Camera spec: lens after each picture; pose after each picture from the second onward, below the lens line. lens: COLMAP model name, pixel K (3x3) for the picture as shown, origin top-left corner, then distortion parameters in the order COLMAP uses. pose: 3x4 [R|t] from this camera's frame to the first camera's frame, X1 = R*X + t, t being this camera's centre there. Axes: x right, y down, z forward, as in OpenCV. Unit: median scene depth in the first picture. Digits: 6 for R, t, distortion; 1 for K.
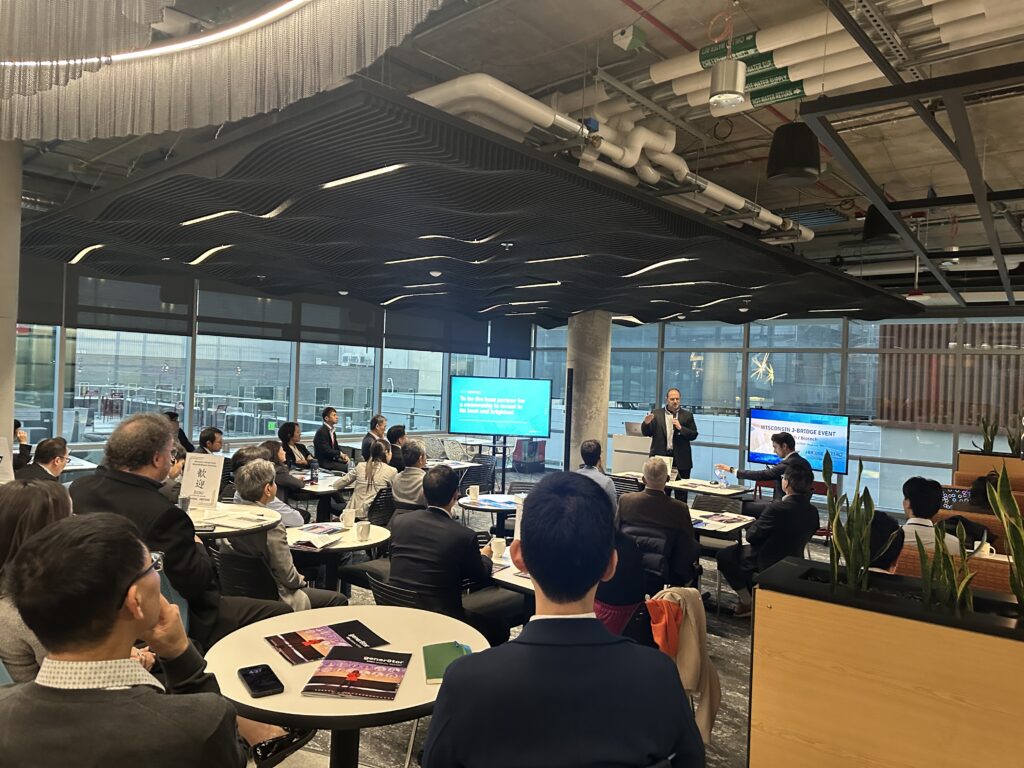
lens RADIAL K [[716.4, 0, 511.5], [0, 716.4, 387.3], [0, 0, 1]] dist [0.010262, -0.002417]
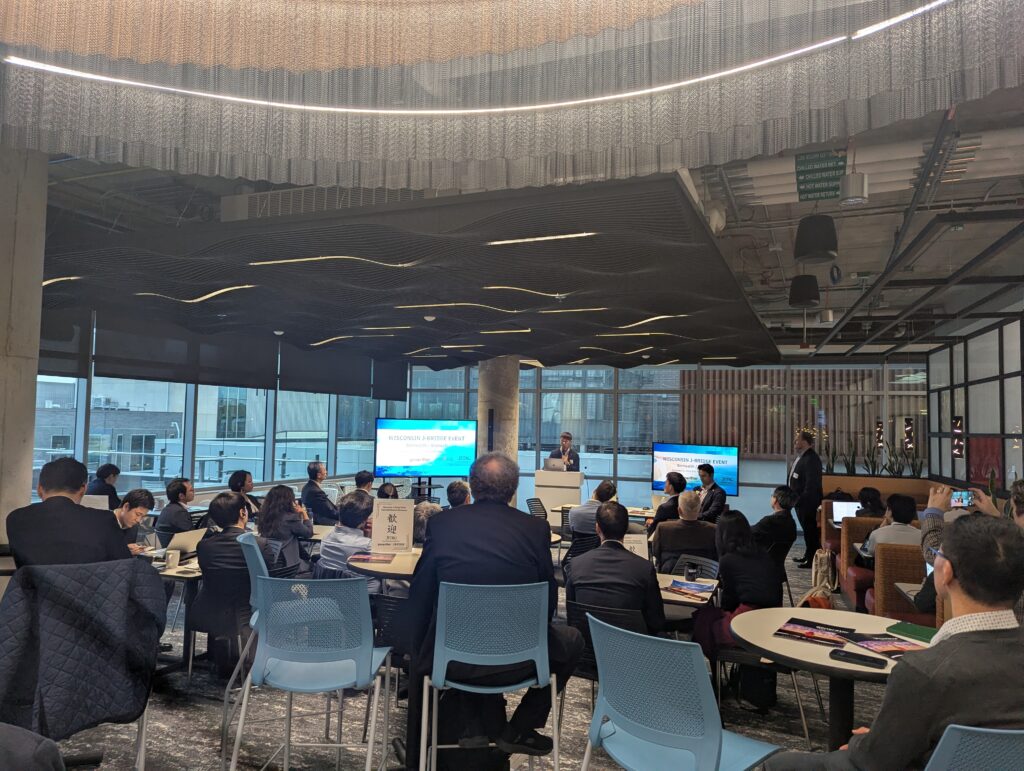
lens RADIAL K [[719.7, 0, 513.0], [0, 719.7, 381.9], [0, 0, 1]] dist [0.008883, -0.002319]
pose [[0.944918, 0.001389, 0.327305, -0.224375], [0.019333, 0.998008, -0.060049, -0.002331], [-0.326737, 0.063069, 0.943009, -0.005278]]
